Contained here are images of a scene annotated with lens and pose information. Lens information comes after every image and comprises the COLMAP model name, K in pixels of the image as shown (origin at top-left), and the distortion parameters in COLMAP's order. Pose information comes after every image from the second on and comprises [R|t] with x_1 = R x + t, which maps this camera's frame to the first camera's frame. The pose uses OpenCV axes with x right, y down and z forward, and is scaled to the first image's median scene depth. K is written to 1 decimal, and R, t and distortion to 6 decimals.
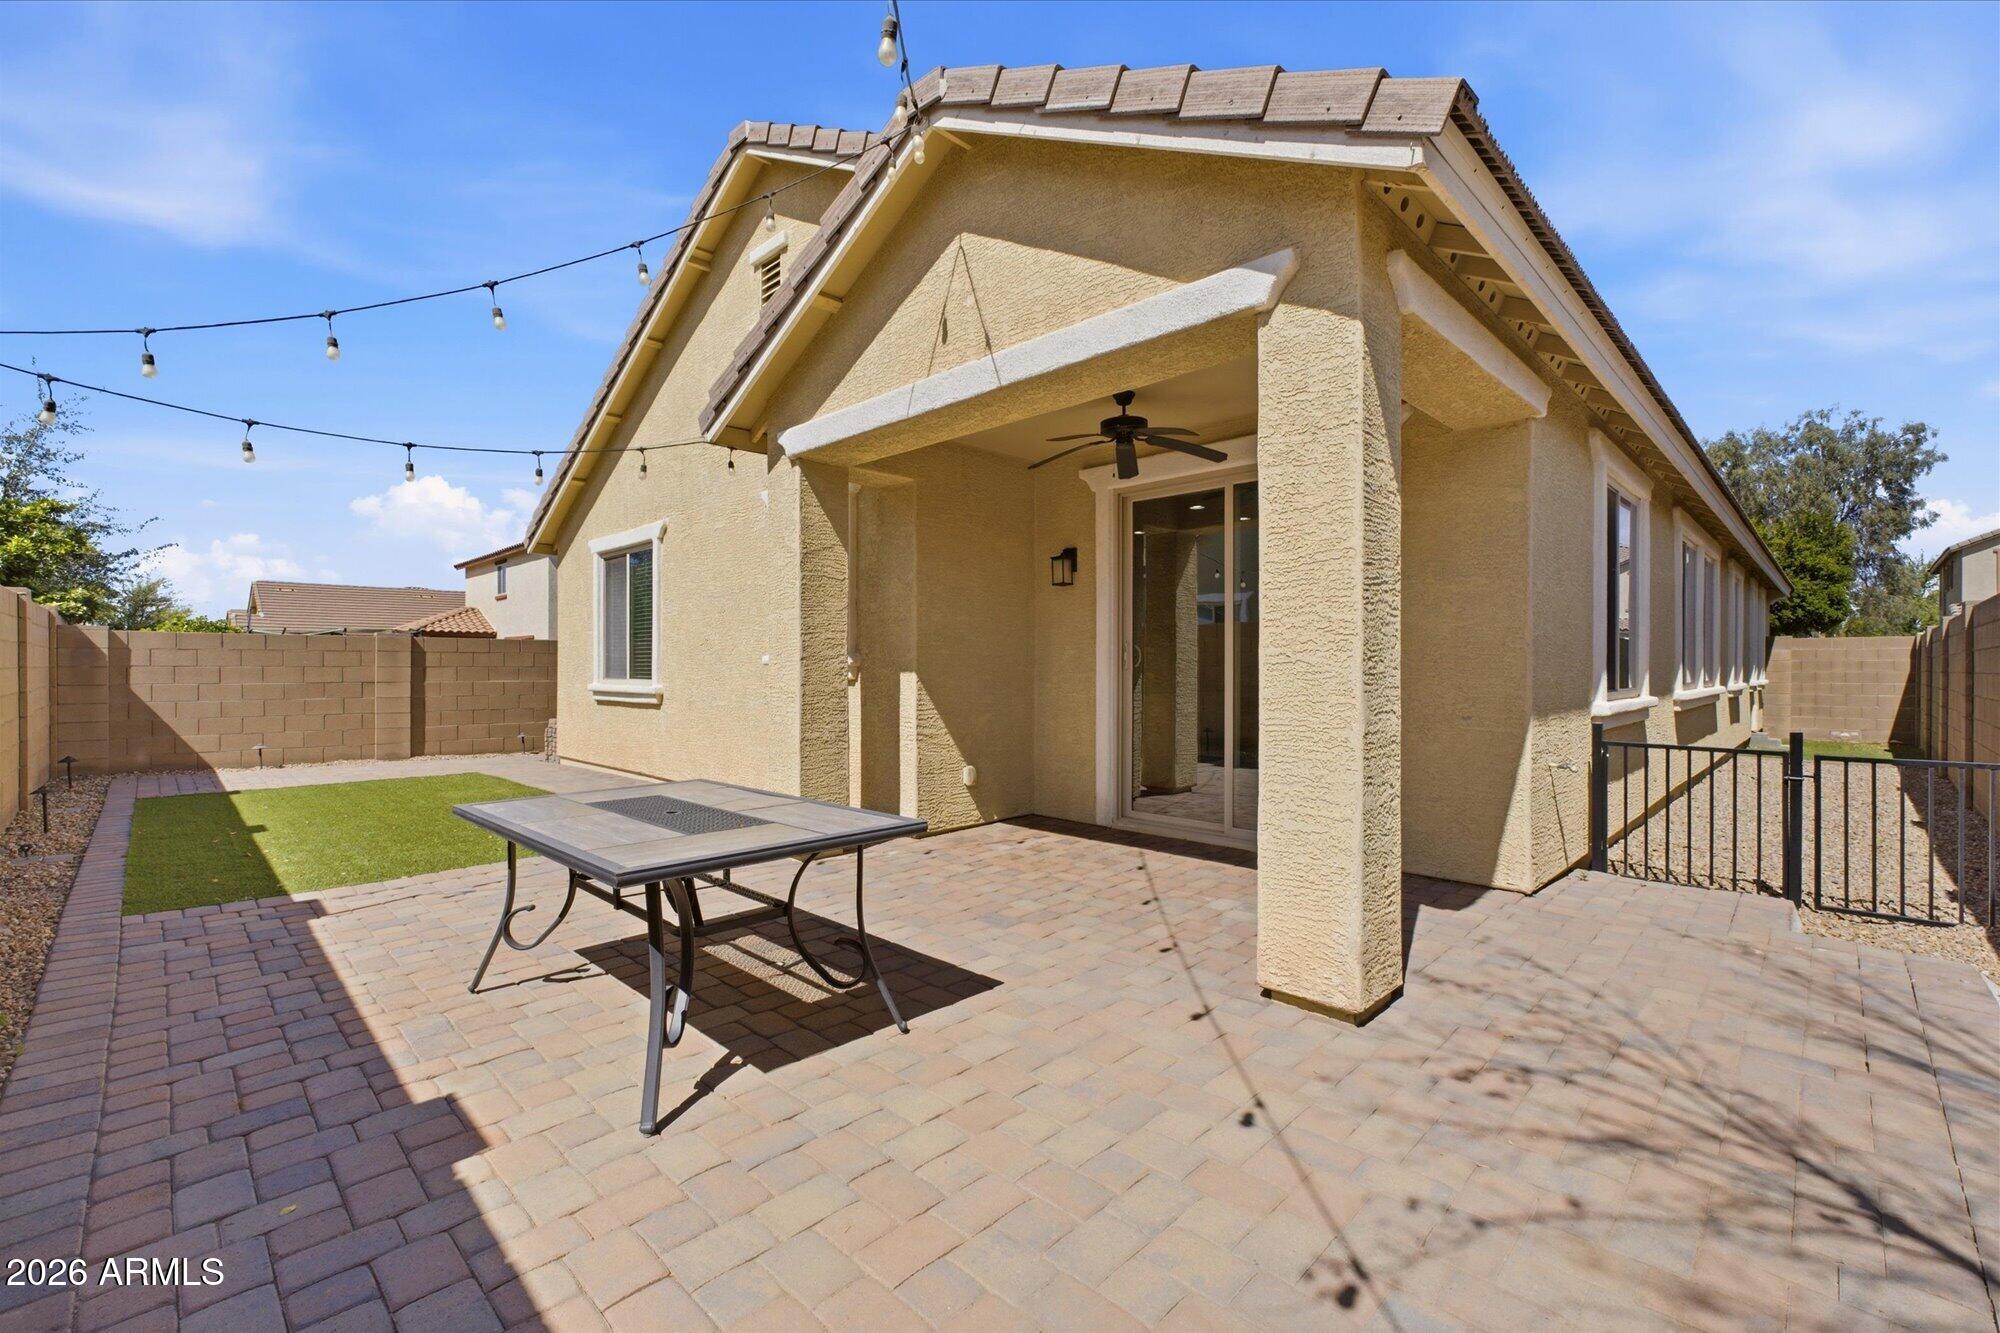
lens RADIAL K [[856.8, 0, 1000.0], [0, 856.8, 666.5], [0, 0, 1]] dist [-0.022577, -0.000327]
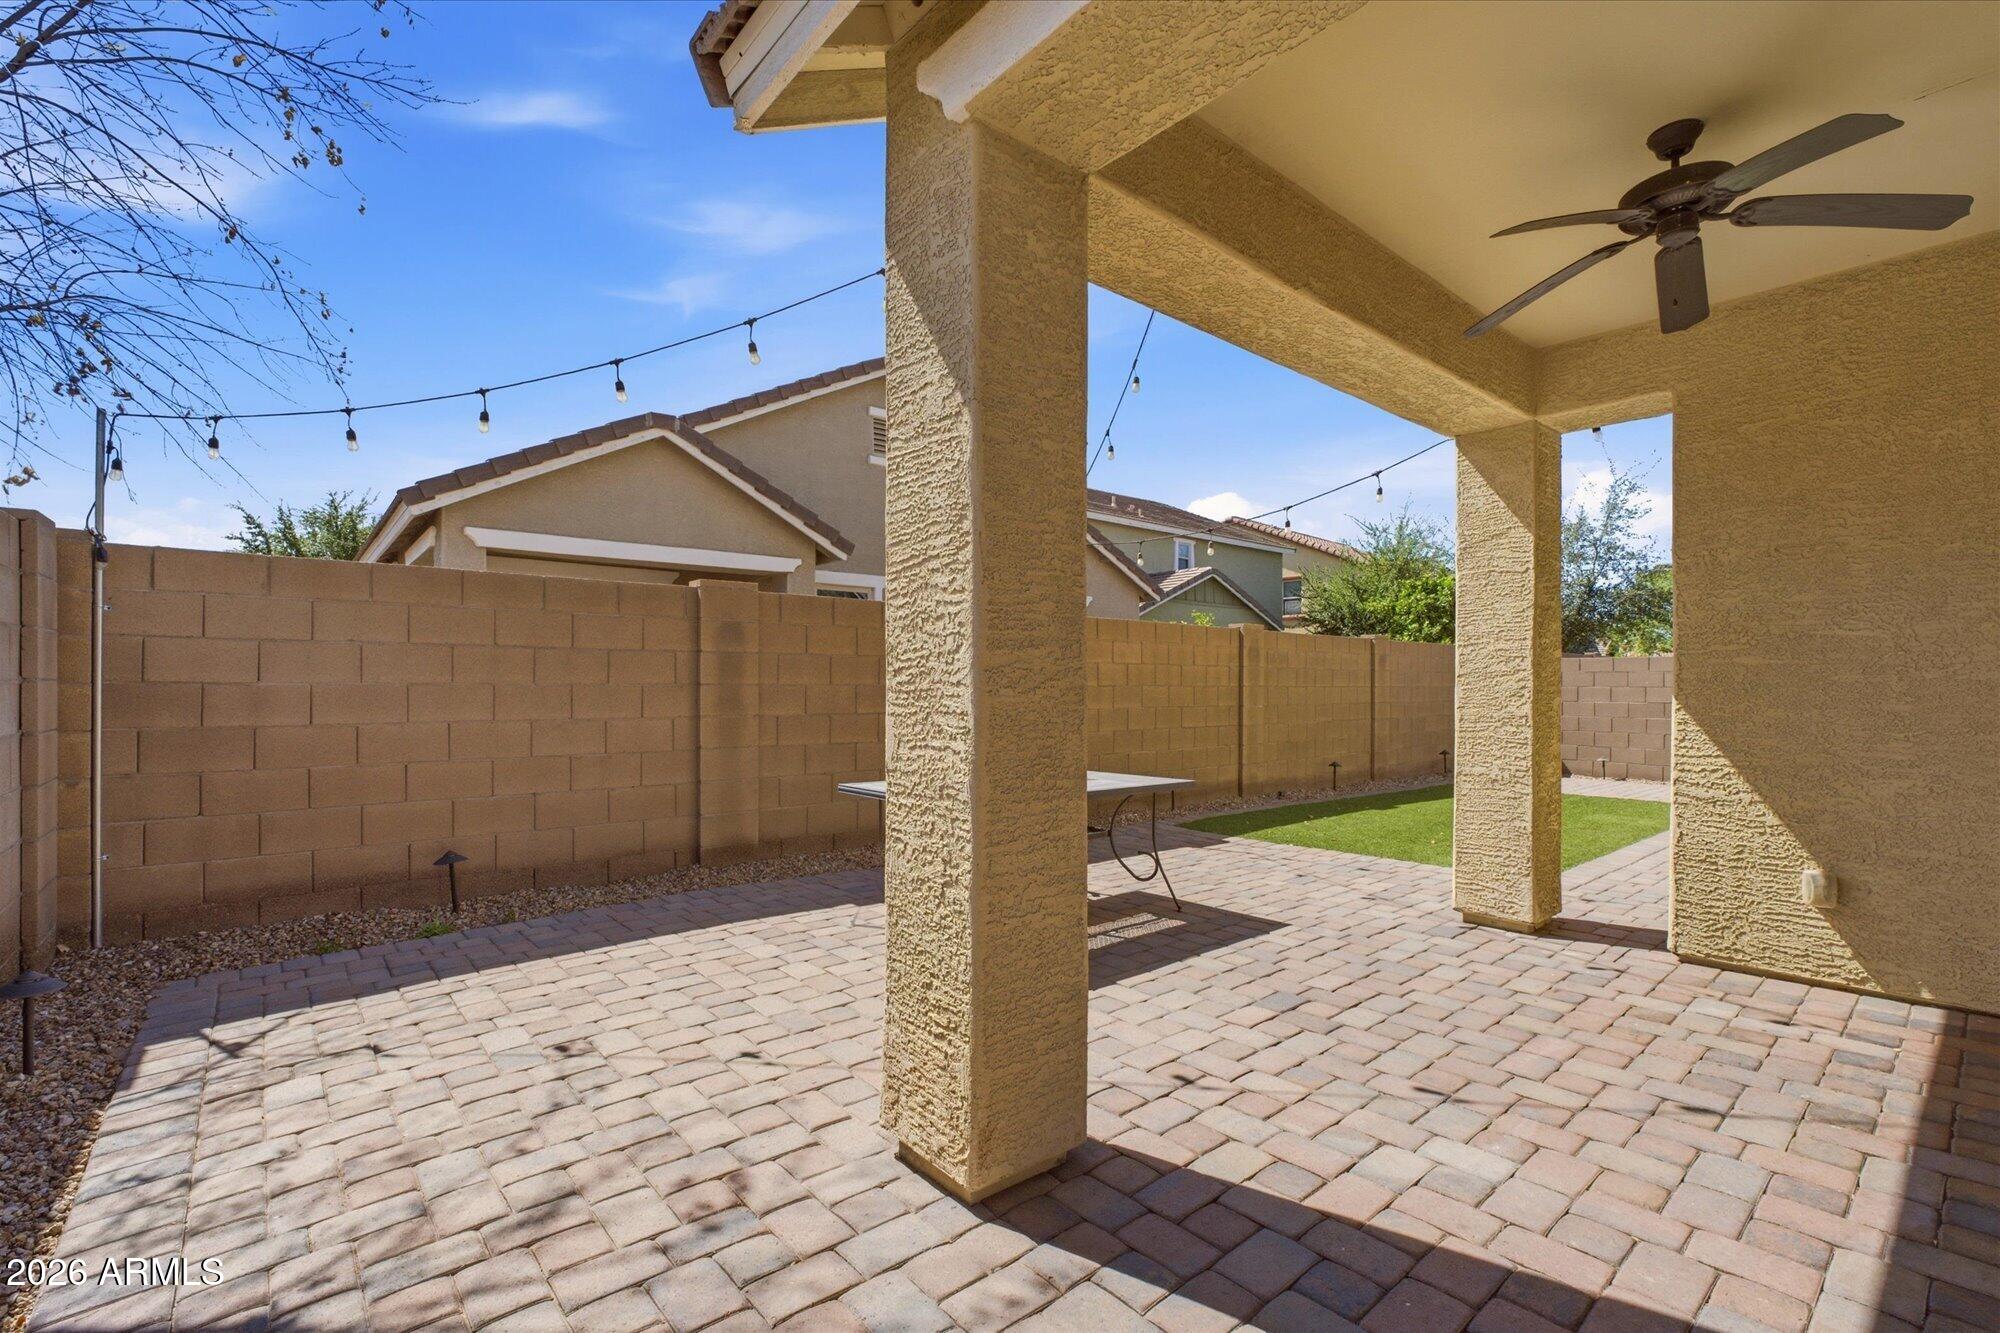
lens RADIAL K [[882.0, 0, 1002.2], [0, 882.0, 684.1], [0, 0, 1]] dist [-0.026095, 0.000245]
pose [[-0.081825, 0.000876, -0.996646, 1.233635], [-0.006677, 0.999977, 0.001427, 0.001392], [0.996624, 0.006772, -0.081817, 1.193042]]
